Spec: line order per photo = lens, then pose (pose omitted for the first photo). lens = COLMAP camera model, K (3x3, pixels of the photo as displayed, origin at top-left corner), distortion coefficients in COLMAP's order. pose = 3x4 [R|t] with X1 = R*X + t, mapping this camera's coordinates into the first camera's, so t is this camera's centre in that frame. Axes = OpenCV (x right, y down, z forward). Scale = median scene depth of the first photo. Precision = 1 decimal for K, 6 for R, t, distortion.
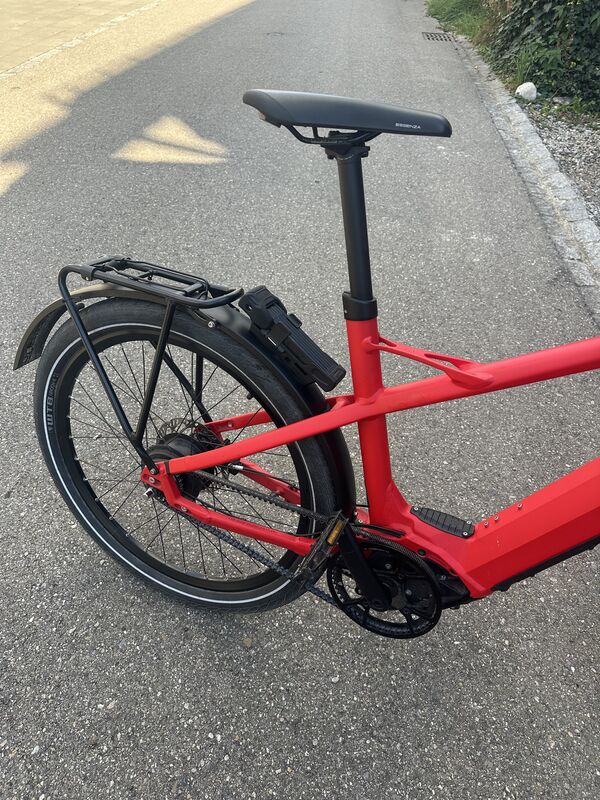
lens RADIAL K [[568.0, 0, 310.6], [0, 568.0, 406.9], [0, 0, 1]] dist [-0.003879, -0.008493]
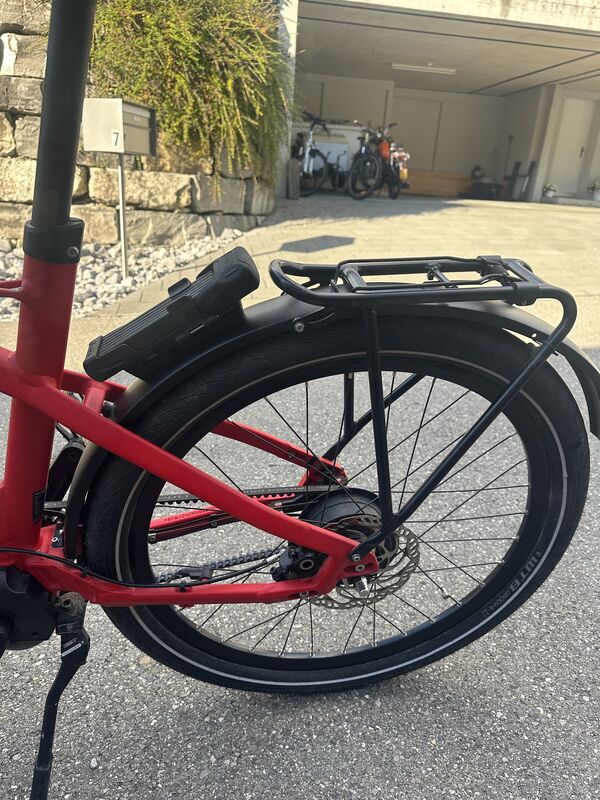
lens RADIAL K [[565.8, 0, 300.0], [0, 565.8, 400.0], [0, 0, 1]] dist [0.028201, -0.045963]
pose [[0.251154, 0.318332, -0.914104, 0.215923], [-0.638172, 0.764509, 0.090896, -0.040301], [0.727776, 0.560527, 0.395161, 0.217233]]
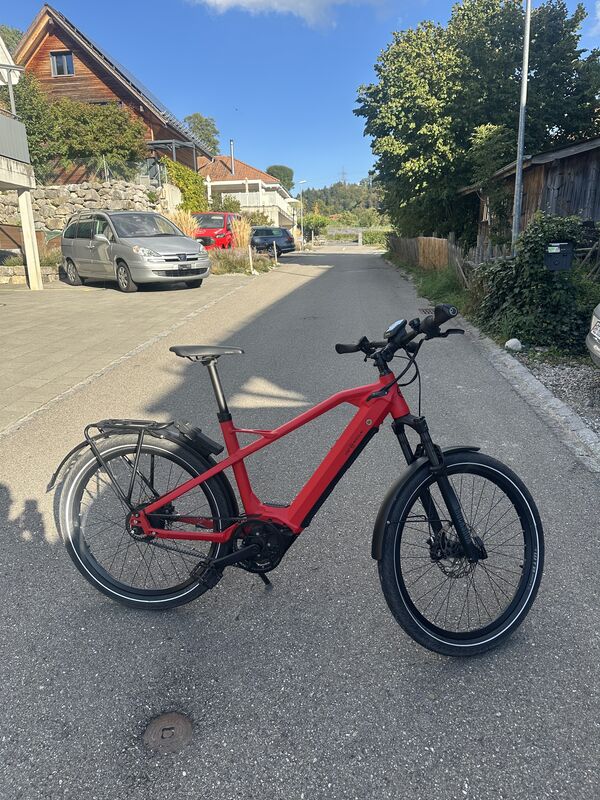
lens RADIAL K [[560.9, 0, 305.5], [0, 560.9, 401.3], [0, 0, 1]] dist [0.069691, -0.097506]
pose [[0.998081, -0.061005, -0.010655, -0.133139], [0.051377, 0.911739, -0.407545, 0.106715], [0.034577, 0.406215, 0.913123, -0.235237]]
